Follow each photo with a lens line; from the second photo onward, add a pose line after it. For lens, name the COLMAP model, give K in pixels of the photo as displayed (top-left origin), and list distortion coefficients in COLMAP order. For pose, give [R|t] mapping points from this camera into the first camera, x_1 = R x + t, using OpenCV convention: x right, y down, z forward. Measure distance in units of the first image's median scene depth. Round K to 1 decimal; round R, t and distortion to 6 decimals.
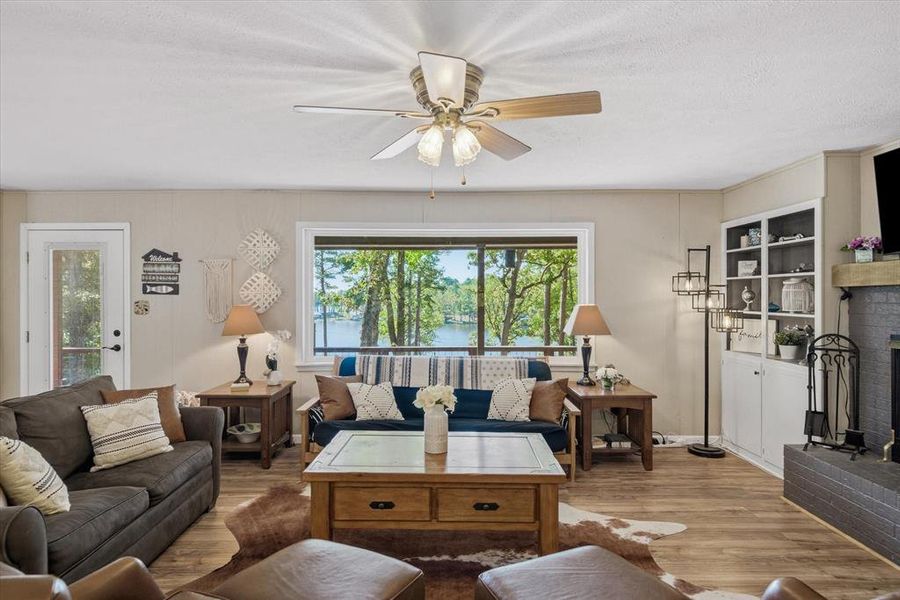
lens RADIAL K [[515.4, 0, 450.0], [0, 515.4, 300.0], [0, 0, 1]] dist [0.003585, -0.001264]
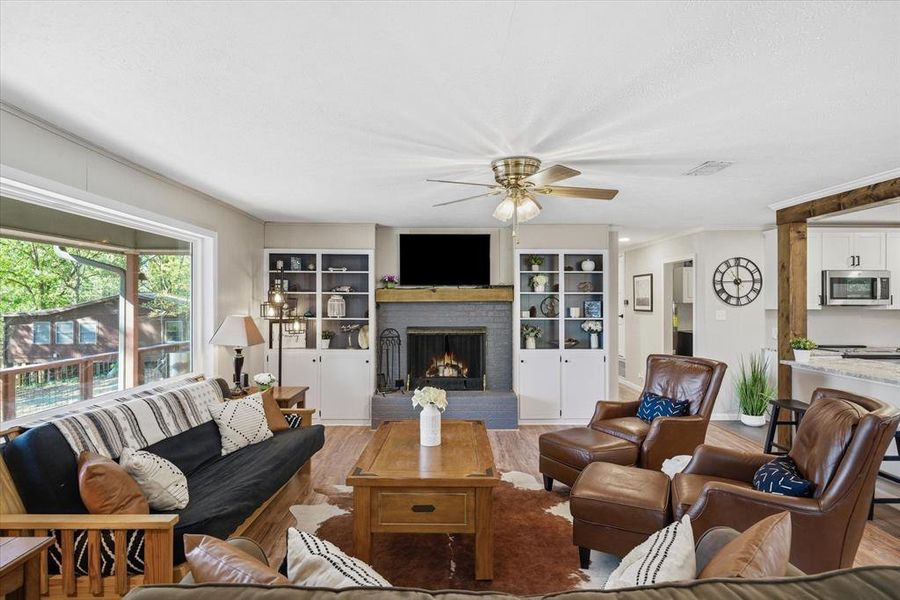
lens RADIAL K [[481.5, 0, 447.4], [0, 481.5, 299.8], [0, 0, 1]] dist [0.005269, 0.000480]
pose [[-0.010349, 0.009419, 0.999902, -0.692693], [0.000588, 0.999956, -0.009413, -0.012924], [-0.999946, 0.000491, -0.010354, 0.605326]]
